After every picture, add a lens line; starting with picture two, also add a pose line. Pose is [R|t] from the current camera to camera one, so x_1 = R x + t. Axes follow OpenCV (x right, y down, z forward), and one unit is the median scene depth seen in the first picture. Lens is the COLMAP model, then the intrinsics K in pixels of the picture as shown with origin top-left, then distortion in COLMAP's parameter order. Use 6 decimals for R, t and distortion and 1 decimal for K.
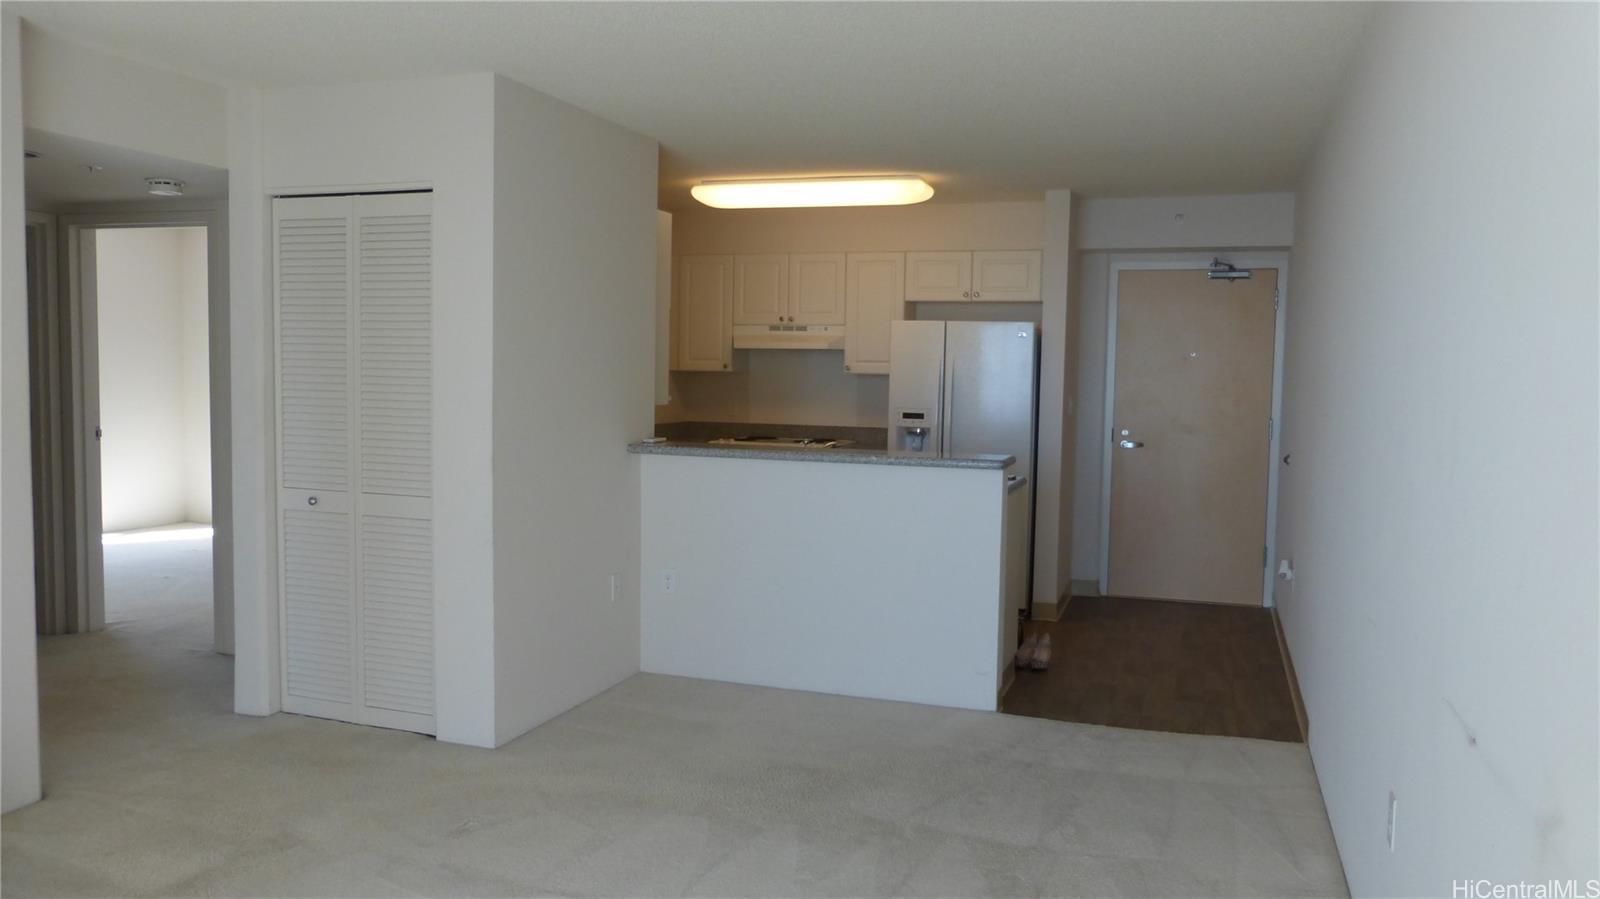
lens RADIAL K [[1170.4, 0, 800.0], [0, 1170.4, 449.5], [0, 0, 1]] dist [-0.016130, 0.002462]
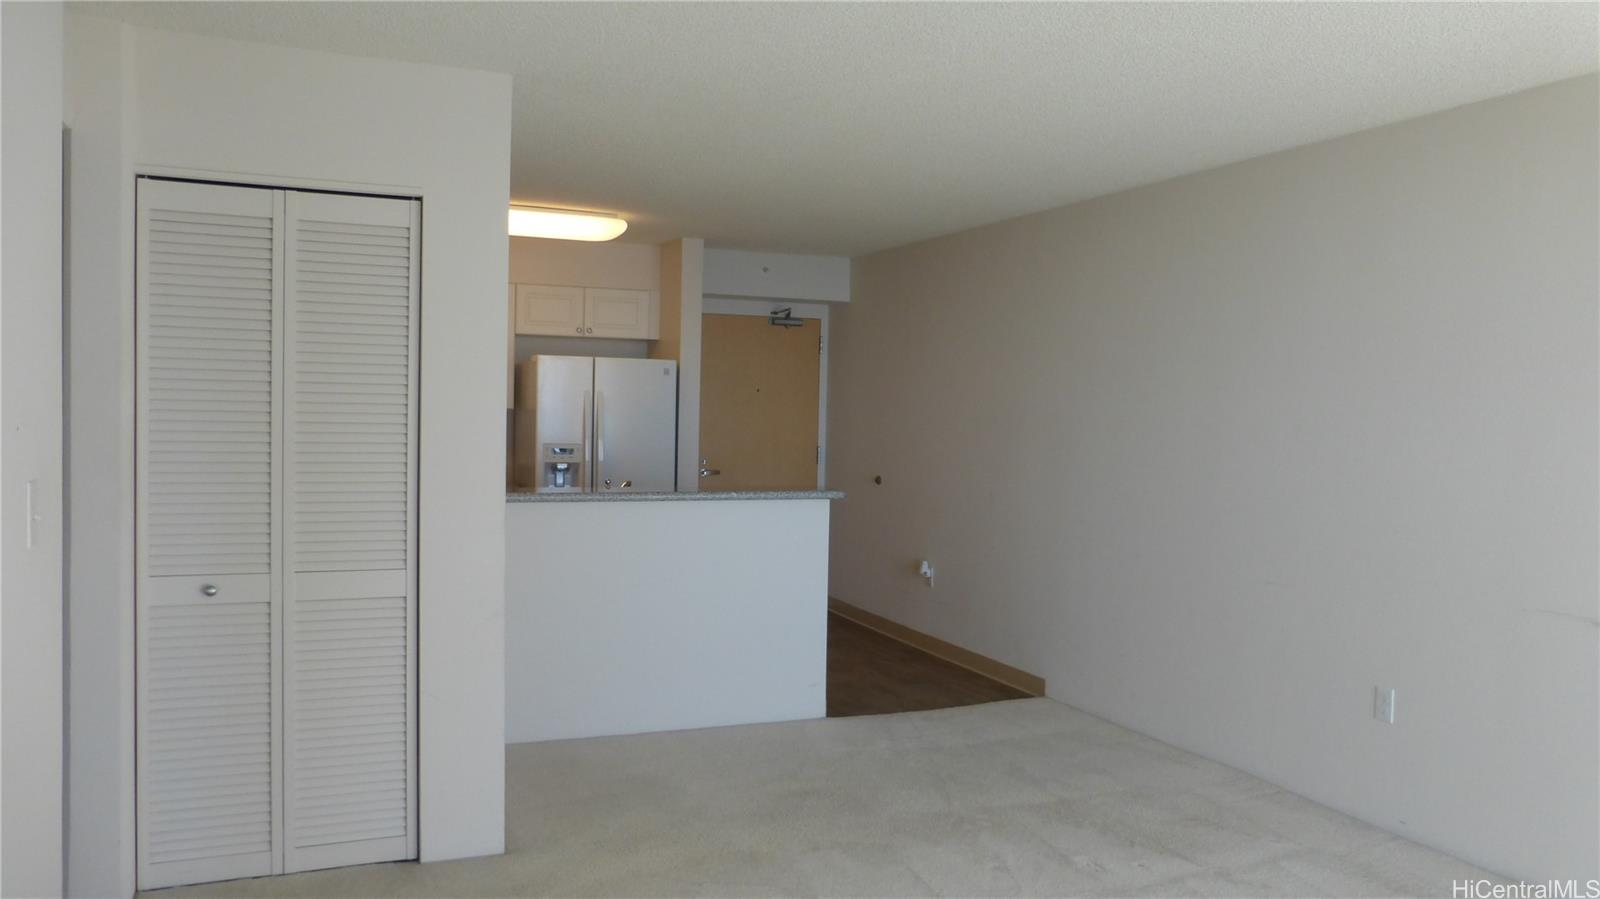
lens RADIAL K [[1170.4, 0, 800.0], [0, 1170.4, 449.5], [0, 0, 1]] dist [-0.016130, 0.002462]
pose [[0.749218, -0.027440, 0.661755, -0.409419], [0.040565, 0.999167, -0.004495, -0.017836], [-0.661080, 0.030212, 0.749707, 0.125304]]
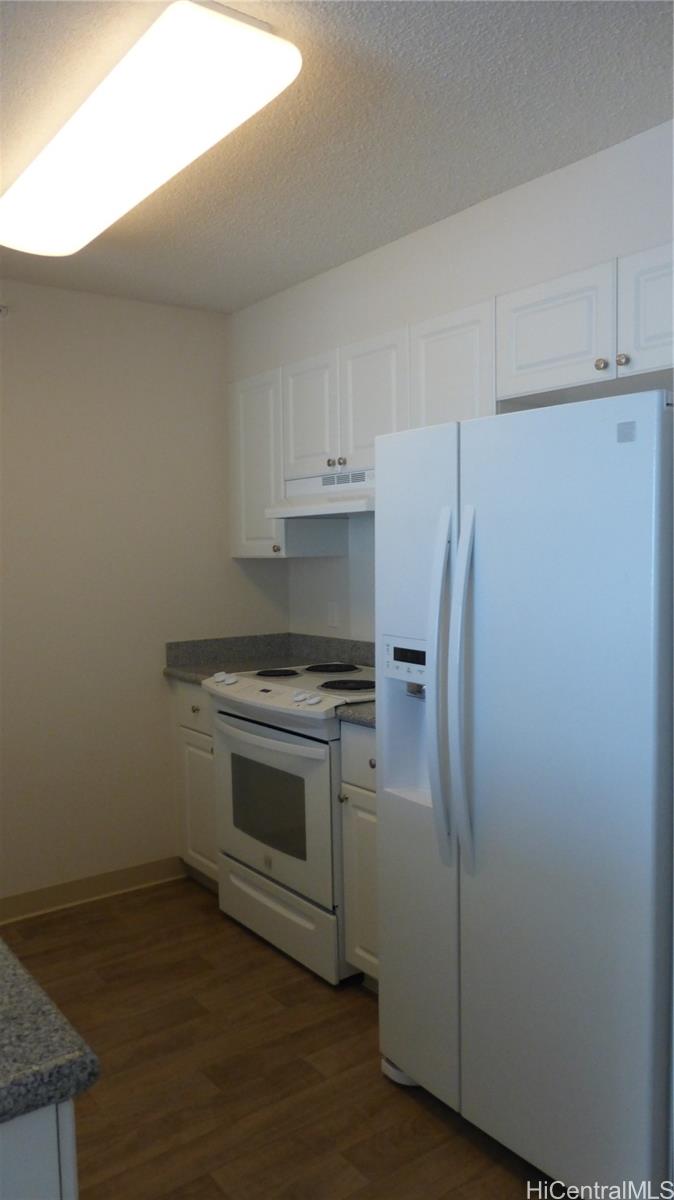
lens RADIAL K [[877.8, 0, 337.0], [0, 877.8, 600.0], [0, 0, 1]] dist [-0.016130, 0.002462]
pose [[0.828676, 0.000759, -0.559728, 0.253404], [-0.005837, 0.999956, -0.007285, -0.046630], [0.559698, 0.009304, 0.828645, 0.722298]]
